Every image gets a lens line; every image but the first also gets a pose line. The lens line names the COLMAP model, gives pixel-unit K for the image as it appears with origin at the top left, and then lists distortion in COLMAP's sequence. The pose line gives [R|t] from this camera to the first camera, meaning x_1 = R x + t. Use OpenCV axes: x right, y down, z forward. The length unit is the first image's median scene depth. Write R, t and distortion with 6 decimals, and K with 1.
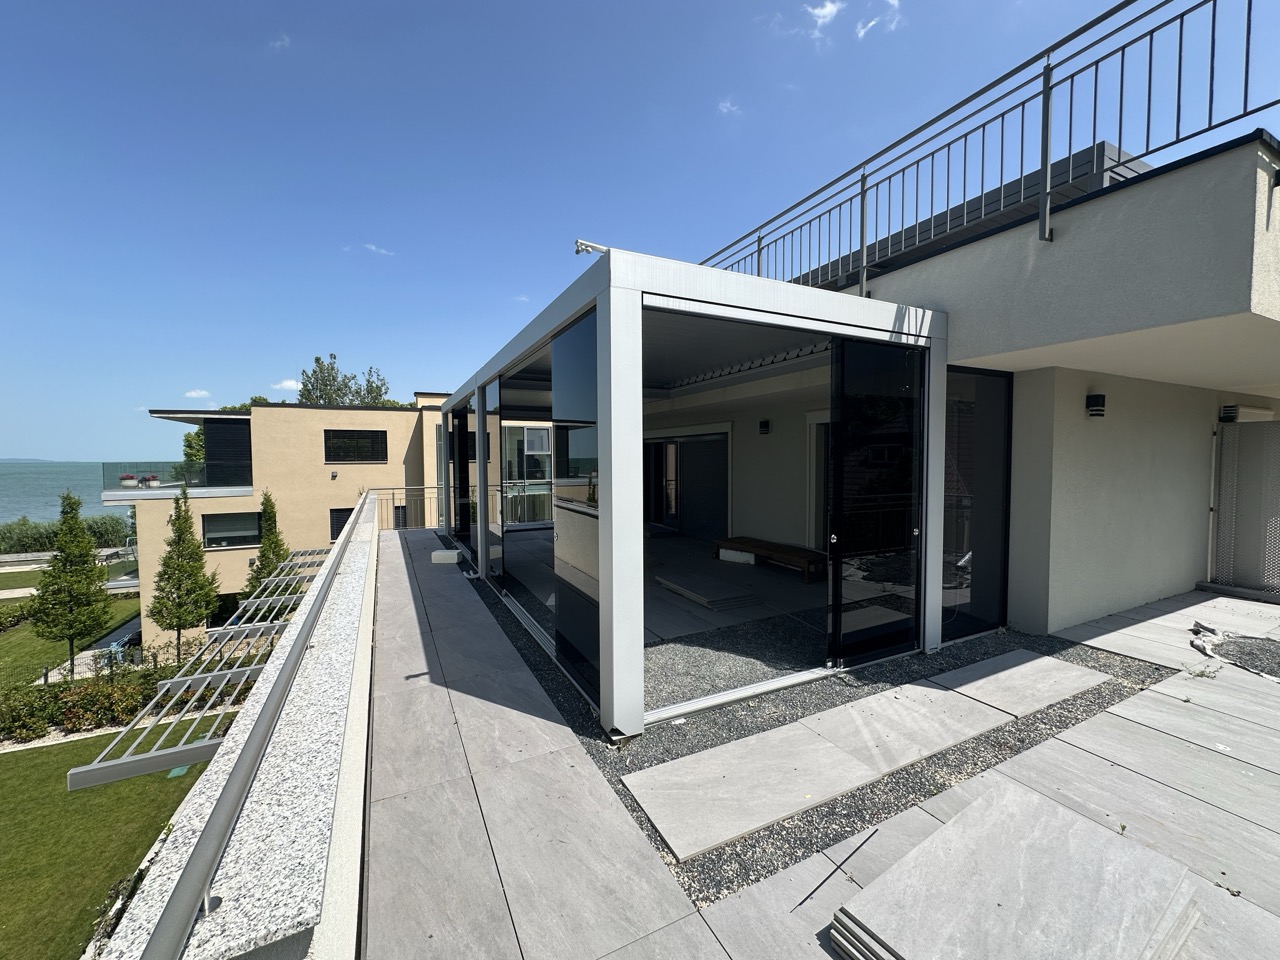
lens RADIAL K [[504.0, 0, 640.7], [0, 504.0, 479.5], [0, 0, 1]] dist [-0.002440, 0.000598]
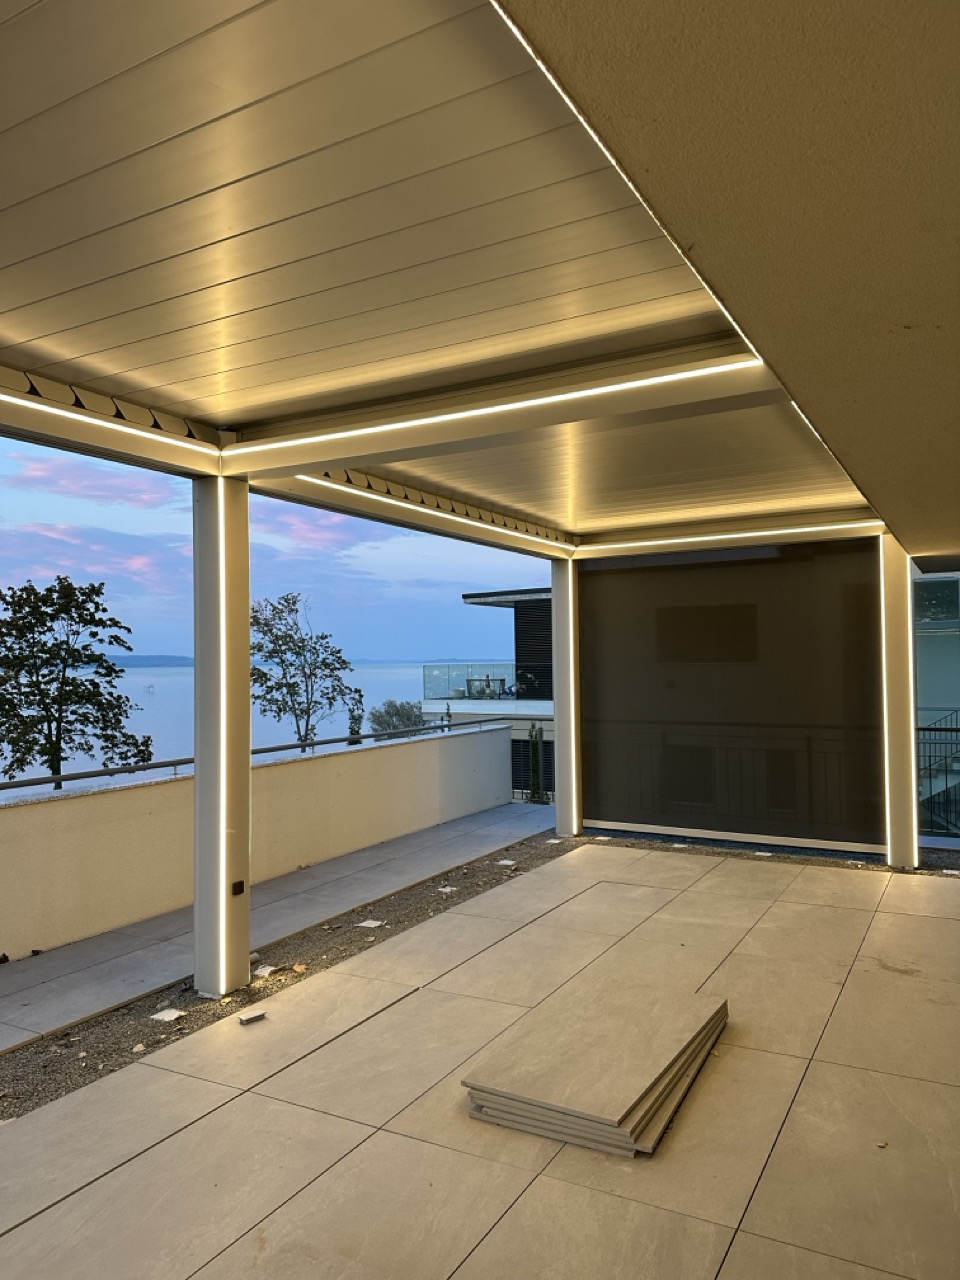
lens RADIAL K [[880.7, 0, 481.2], [0, 880.7, 638.7], [0, 0, 1]] dist [0.037387, -0.030157]
pose [[0.555245, -0.025811, -0.831286, 0.405002], [-0.021040, 0.998763, -0.045064, -0.044694], [0.831421, 0.042512, 0.554015, 0.933808]]
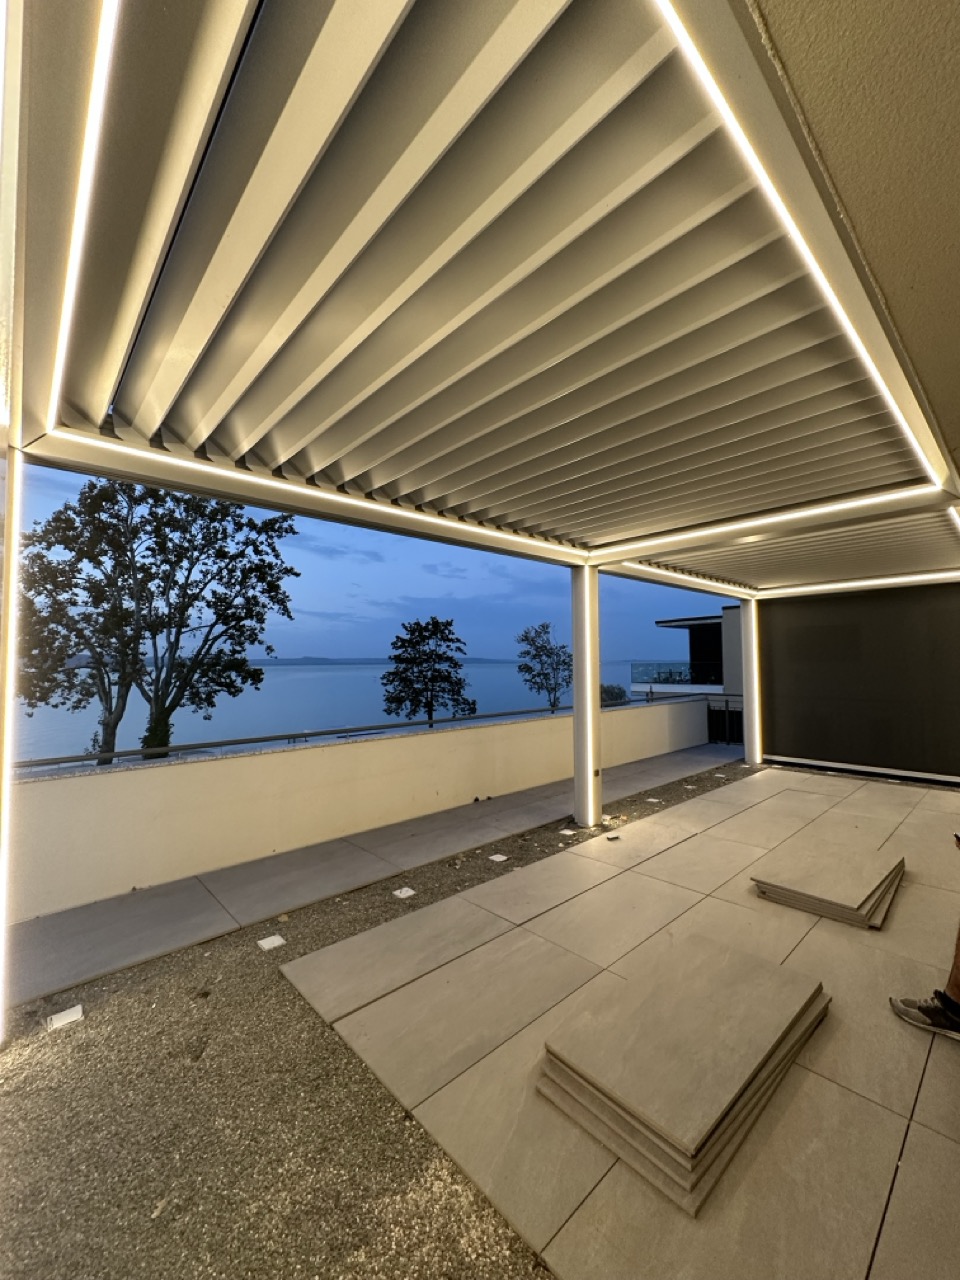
lens RADIAL K [[504.0, 0, 487.6], [0, 504.0, 622.4], [0, 0, 1]] dist [-0.002440, 0.000598]
pose [[0.272632, -0.076913, -0.959039, 0.439266], [-0.029430, 0.995666, -0.088217, -0.033103], [0.961668, 0.052275, 0.269187, 0.771640]]
